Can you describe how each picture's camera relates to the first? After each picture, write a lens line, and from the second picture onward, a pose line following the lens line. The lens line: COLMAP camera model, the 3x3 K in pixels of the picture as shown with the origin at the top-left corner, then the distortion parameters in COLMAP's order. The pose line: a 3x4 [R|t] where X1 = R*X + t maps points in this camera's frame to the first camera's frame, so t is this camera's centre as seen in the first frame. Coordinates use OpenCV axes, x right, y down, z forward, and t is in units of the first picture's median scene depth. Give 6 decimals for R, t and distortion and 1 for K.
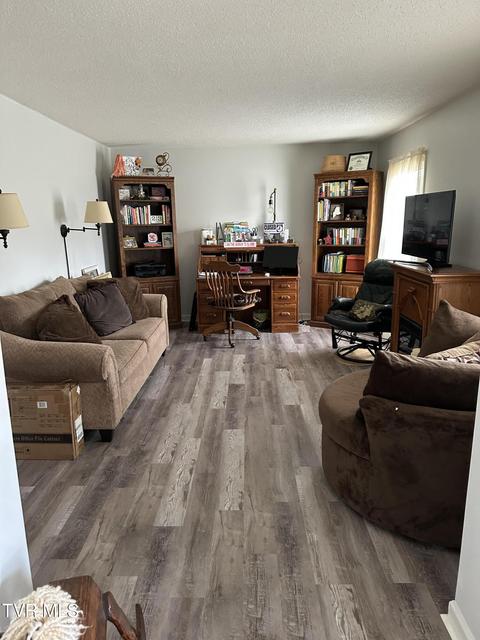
lens RADIAL K [[459.9, 0, 237.9], [0, 459.9, 321.1], [0, 0, 1]] dist [0.004686, -0.001320]
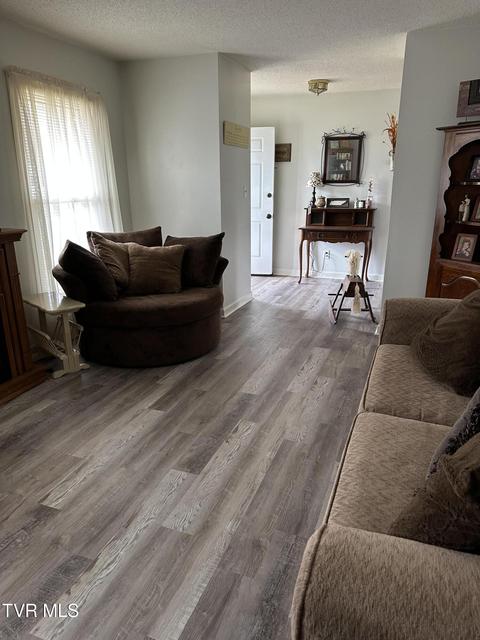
lens RADIAL K [[459.9, 0, 237.9], [0, 459.9, 321.1], [0, 0, 1]] dist [0.004686, -0.001320]
pose [[-0.942153, -0.078200, 0.325933, -0.244530], [0.089862, 0.877875, 0.470384, -0.291115], [-0.322912, 0.472463, -0.820065, 1.483038]]
